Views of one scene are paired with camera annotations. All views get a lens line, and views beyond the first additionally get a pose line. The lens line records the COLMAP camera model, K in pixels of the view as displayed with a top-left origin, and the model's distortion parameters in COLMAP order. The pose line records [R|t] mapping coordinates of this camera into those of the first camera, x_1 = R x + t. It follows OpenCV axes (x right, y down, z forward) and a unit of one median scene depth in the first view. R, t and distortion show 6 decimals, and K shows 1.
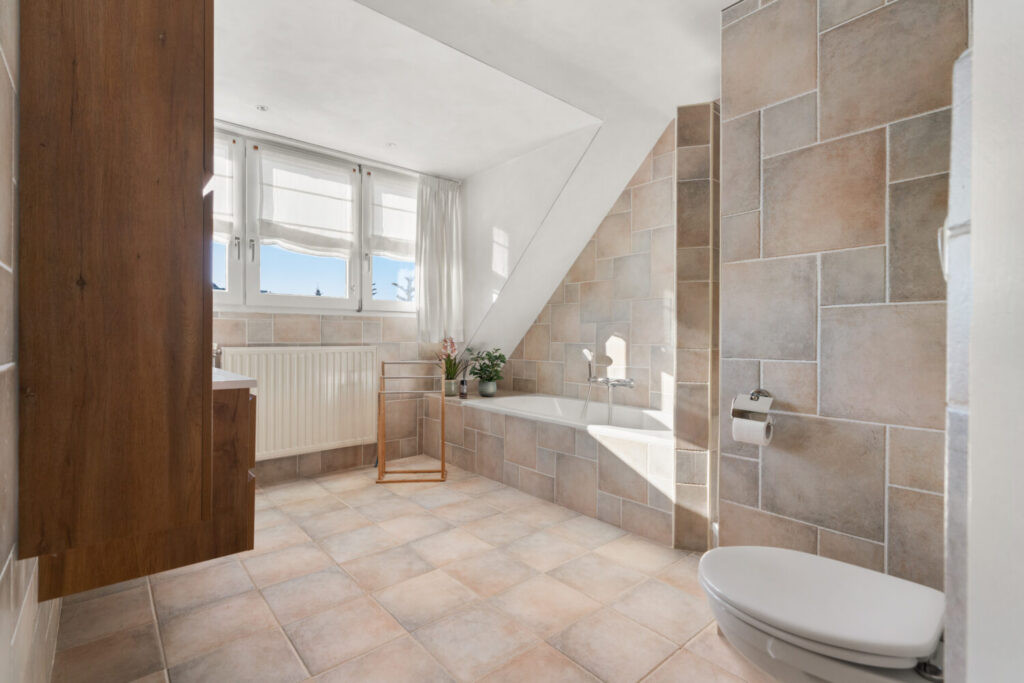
lens RADIAL K [[472.0, 0, 513.2], [0, 472.0, 337.7], [0, 0, 1]] dist [0.000300, 0.000346]
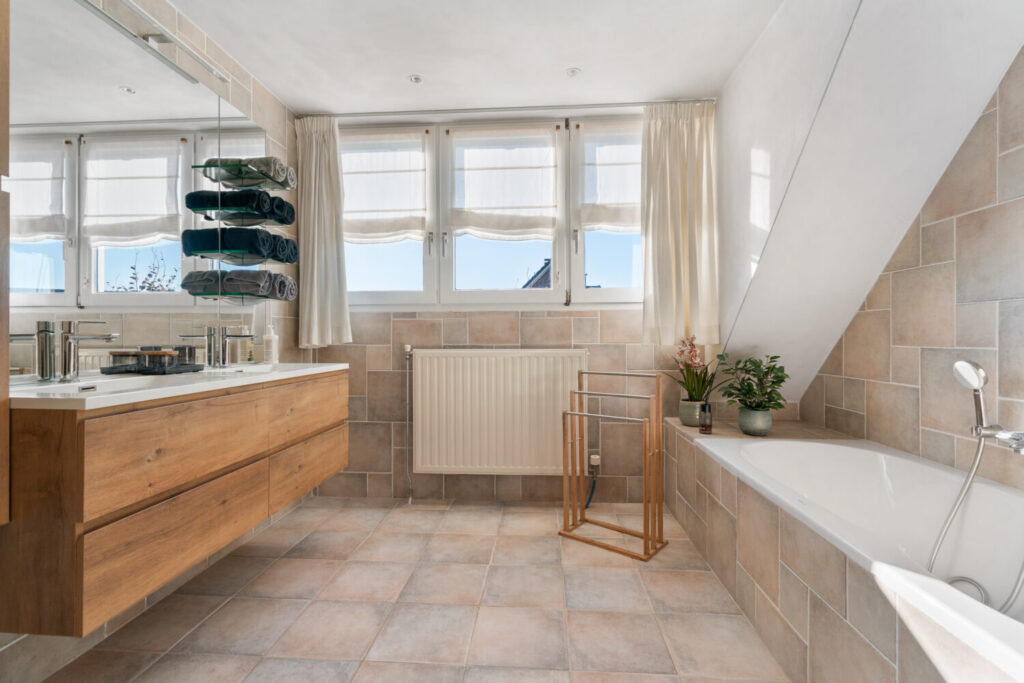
lens RADIAL K [[472.0, 0, 513.2], [0, 472.0, 337.7], [0, 0, 1]] dist [0.000300, 0.000346]
pose [[0.709368, -0.005873, -0.704814, 0.167665], [0.004831, 0.999982, -0.003471, 0.001279], [0.704821, -0.000943, 0.709384, 0.388091]]
